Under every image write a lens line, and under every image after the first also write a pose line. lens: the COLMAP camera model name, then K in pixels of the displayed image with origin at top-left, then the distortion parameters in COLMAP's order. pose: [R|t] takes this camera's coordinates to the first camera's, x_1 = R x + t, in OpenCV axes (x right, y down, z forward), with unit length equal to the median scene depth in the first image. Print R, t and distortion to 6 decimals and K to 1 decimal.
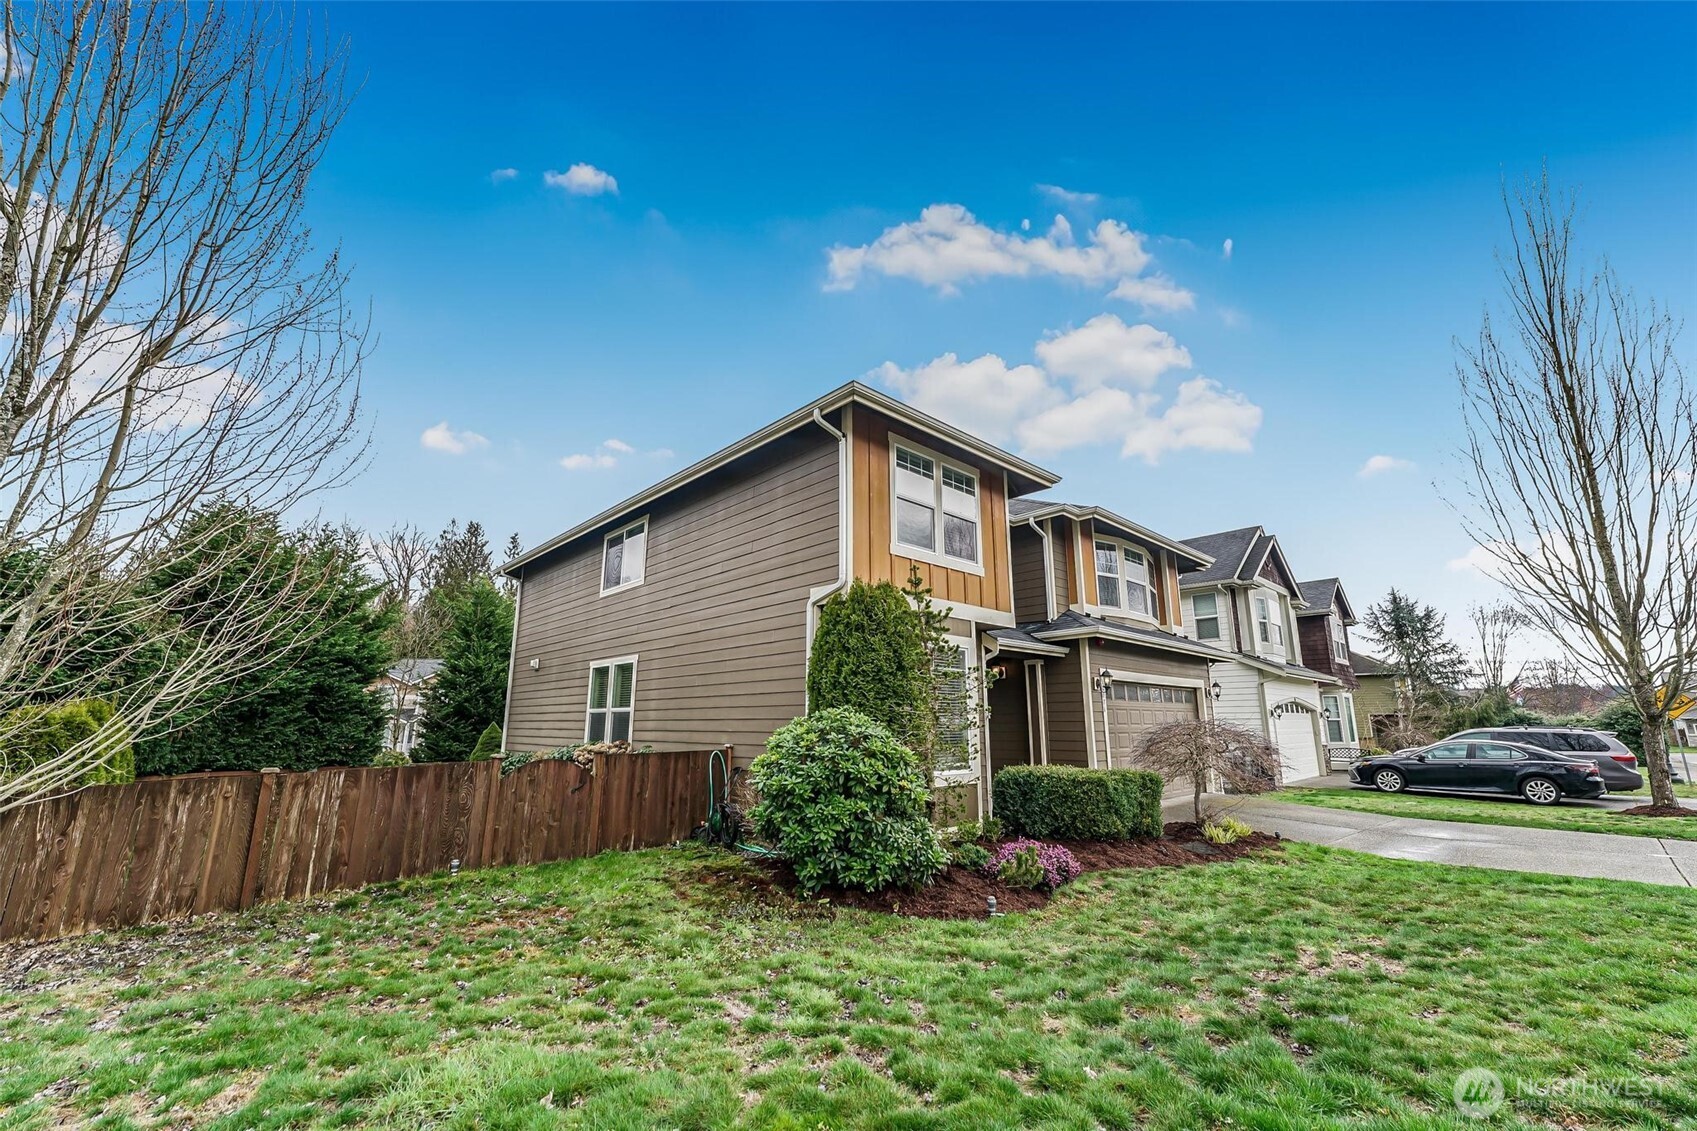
lens RADIAL K [[687.6, 0, 850.3], [0, 687.6, 565.2], [0, 0, 1]] dist [0.000898, 0.000206]
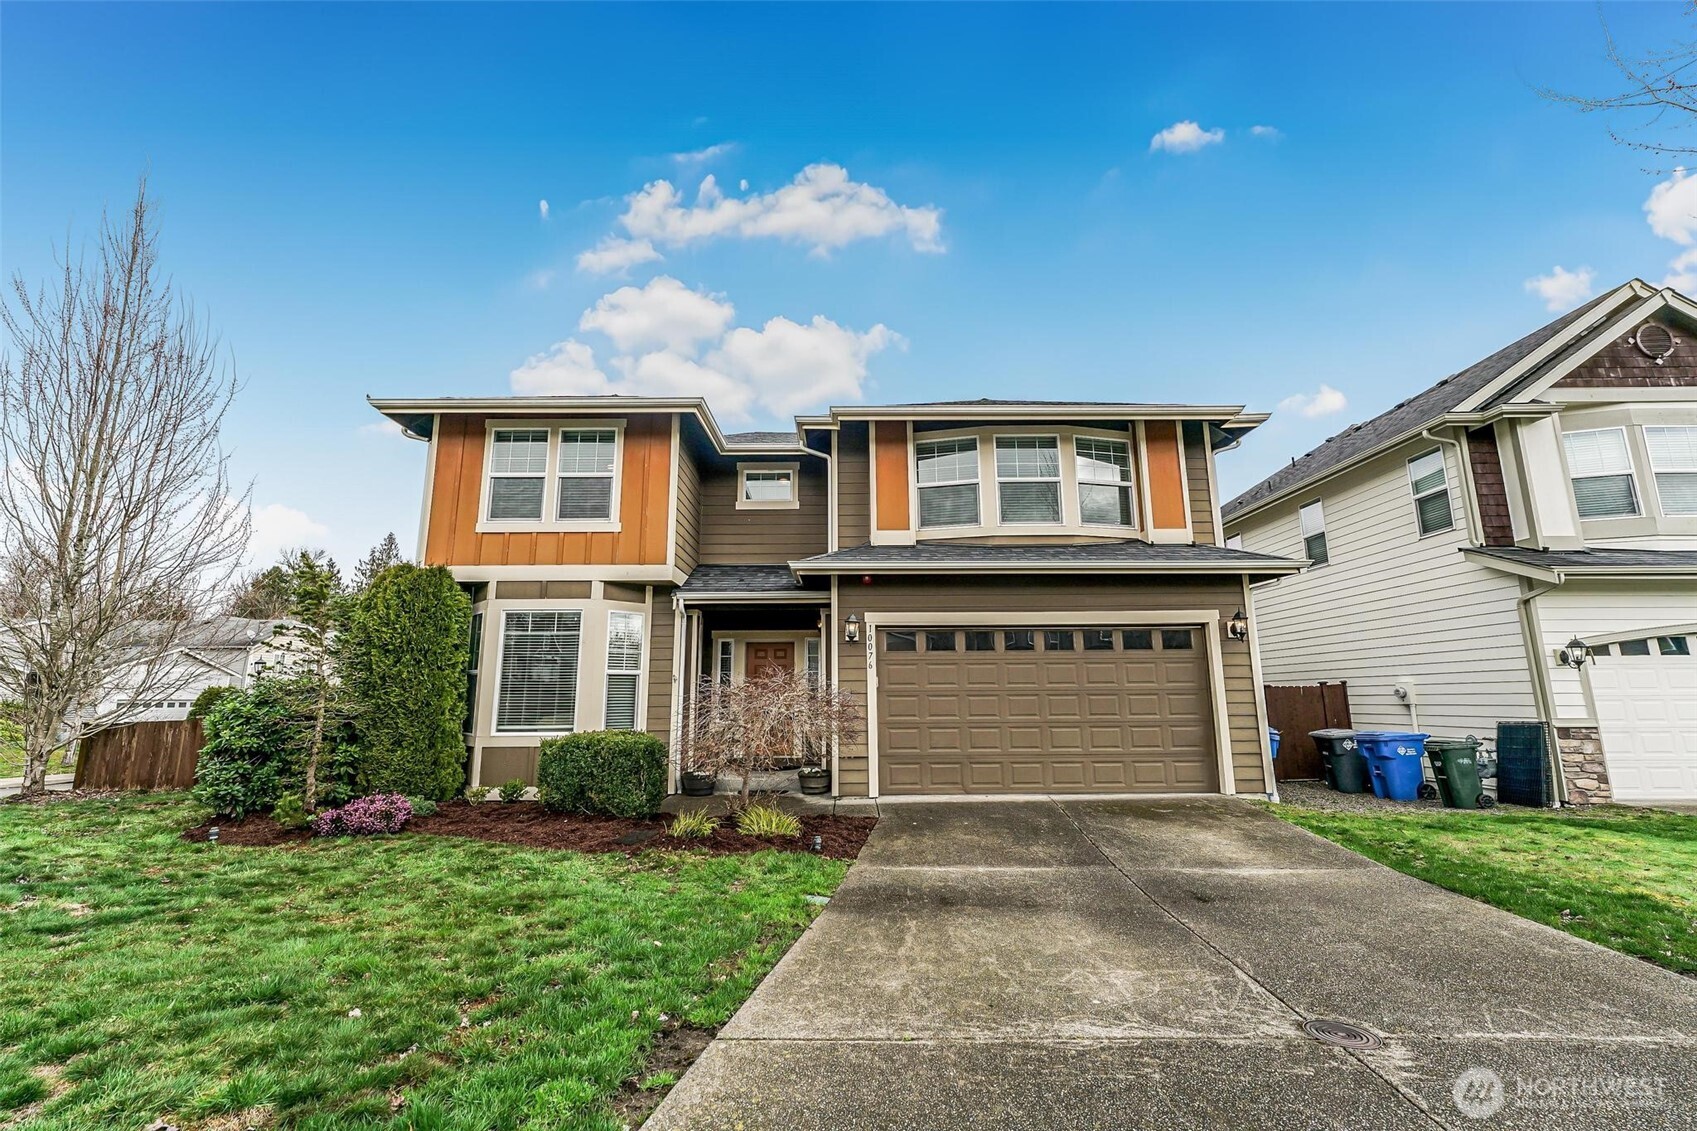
lens RADIAL K [[687.6, 0, 845.6], [0, 687.6, 573.9], [0, 0, 1]] dist [0.000898, 0.000206]
pose [[0.724380, -0.132620, -0.676524, 1.087499], [0.159774, 0.986900, -0.022388, 0.148955], [0.670631, -0.091874, 0.736080, 0.525407]]
